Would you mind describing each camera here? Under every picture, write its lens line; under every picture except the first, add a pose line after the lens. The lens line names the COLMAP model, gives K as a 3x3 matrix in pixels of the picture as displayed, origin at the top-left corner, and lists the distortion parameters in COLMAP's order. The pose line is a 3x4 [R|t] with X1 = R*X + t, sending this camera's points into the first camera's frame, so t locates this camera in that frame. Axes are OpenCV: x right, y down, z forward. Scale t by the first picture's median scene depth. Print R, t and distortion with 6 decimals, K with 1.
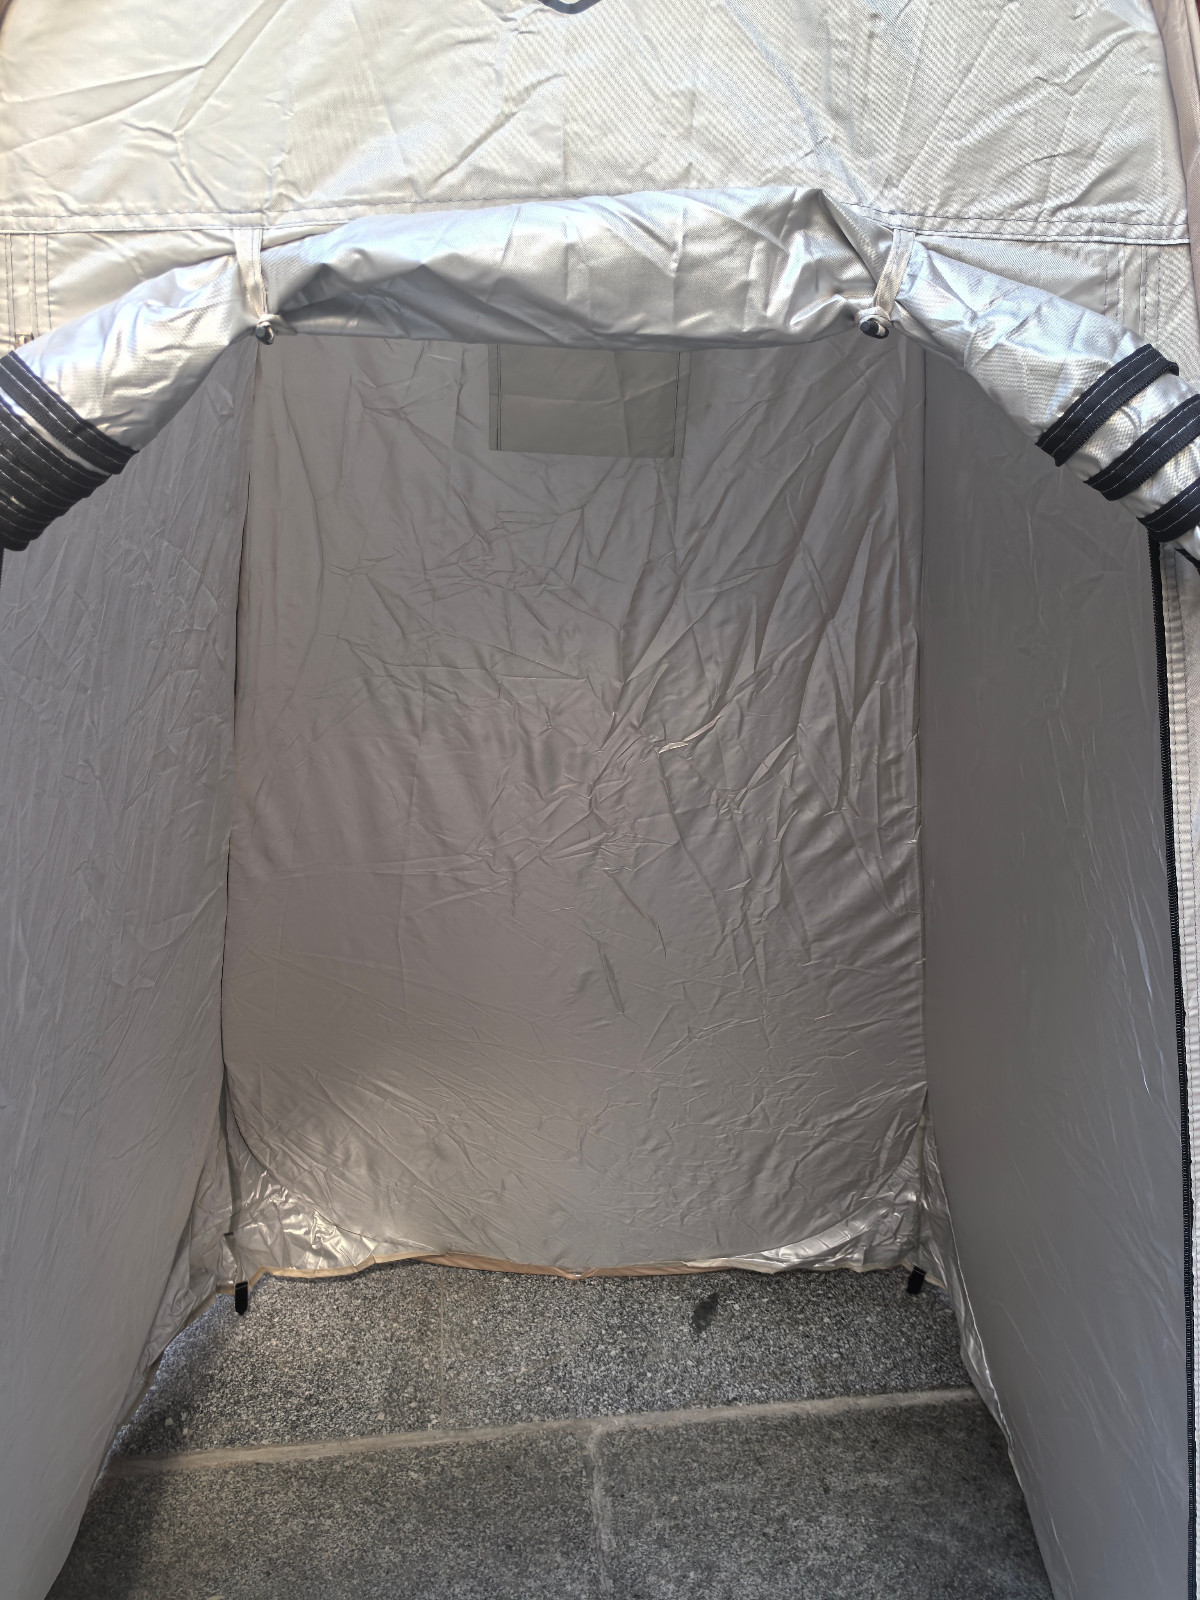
lens RADIAL K [[1520.3, 0, 595.9], [0, 1520.3, 758.5], [0, 0, 1]] dist [-0.003338, -0.104231]
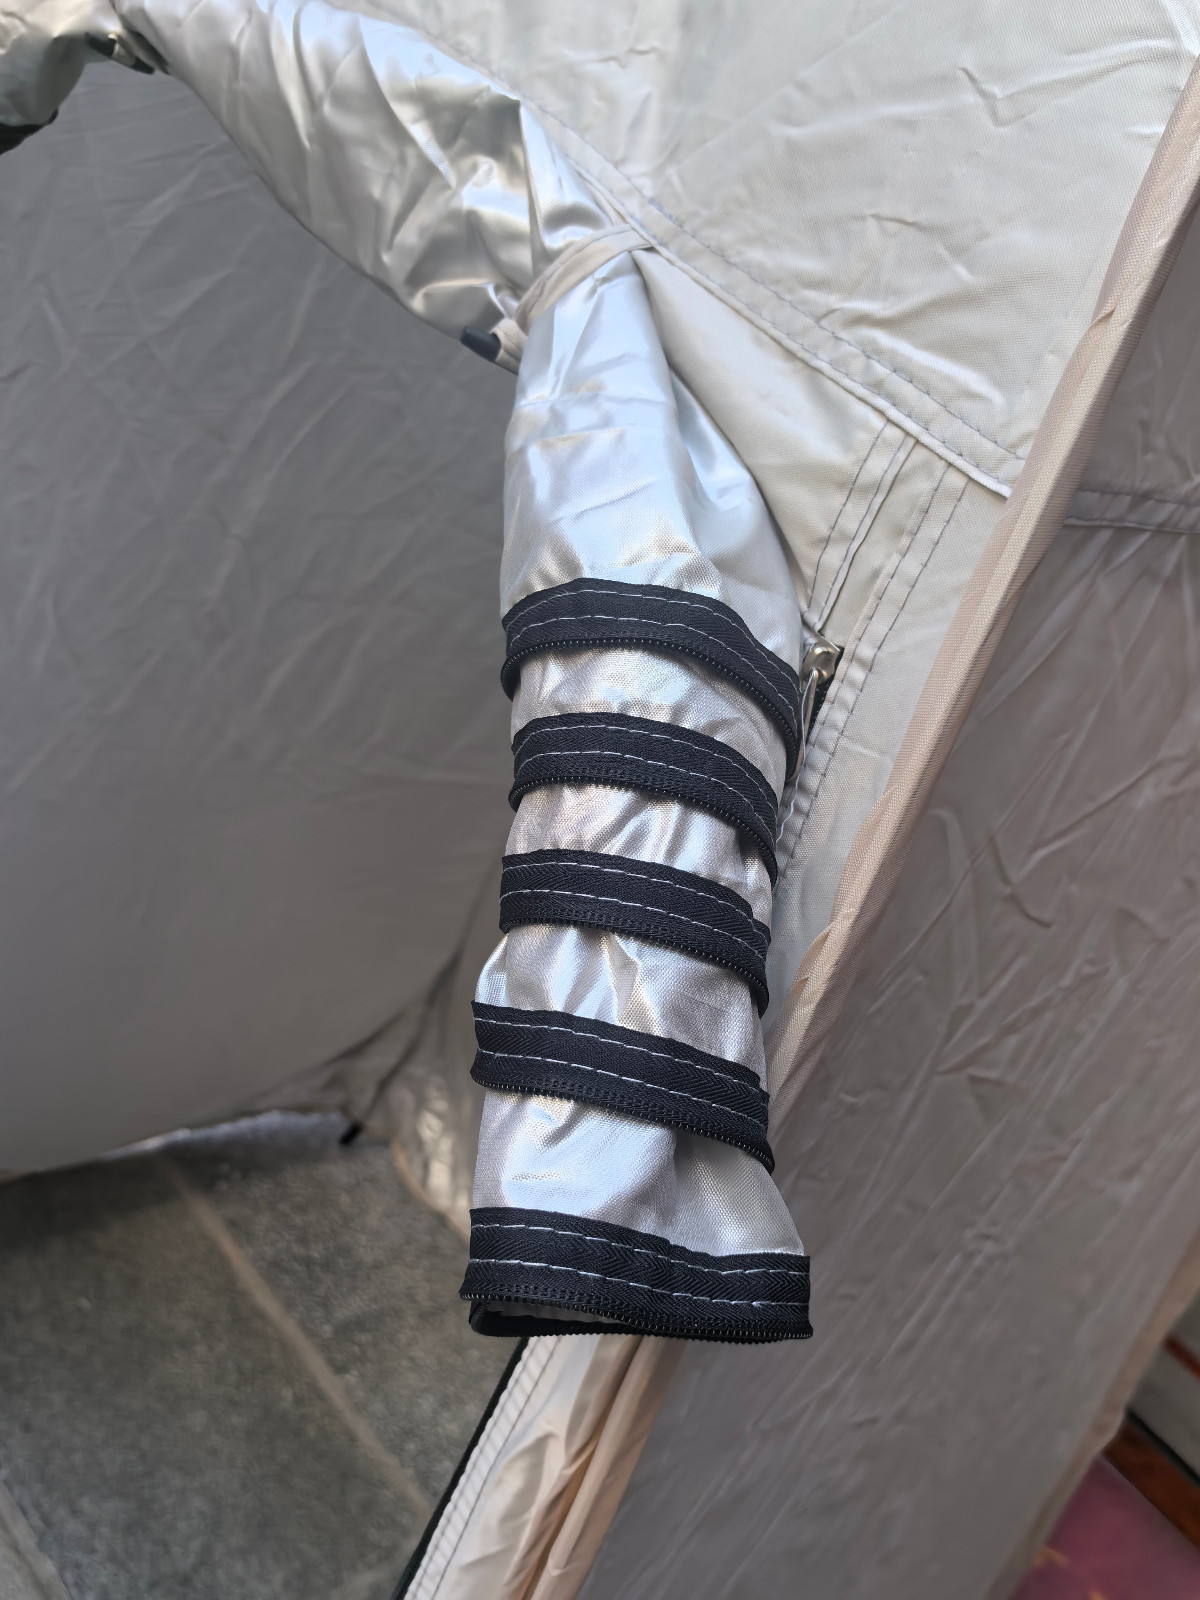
lens RADIAL K [[1520.3, 0, 595.9], [0, 1520.3, 758.5], [0, 0, 1]] dist [-0.003338, -0.104231]
pose [[0.555672, 0.586607, -0.589169, 0.434550], [-0.595142, 0.775480, 0.210802, -0.205903], [0.580547, 0.233503, 0.780027, 0.397638]]
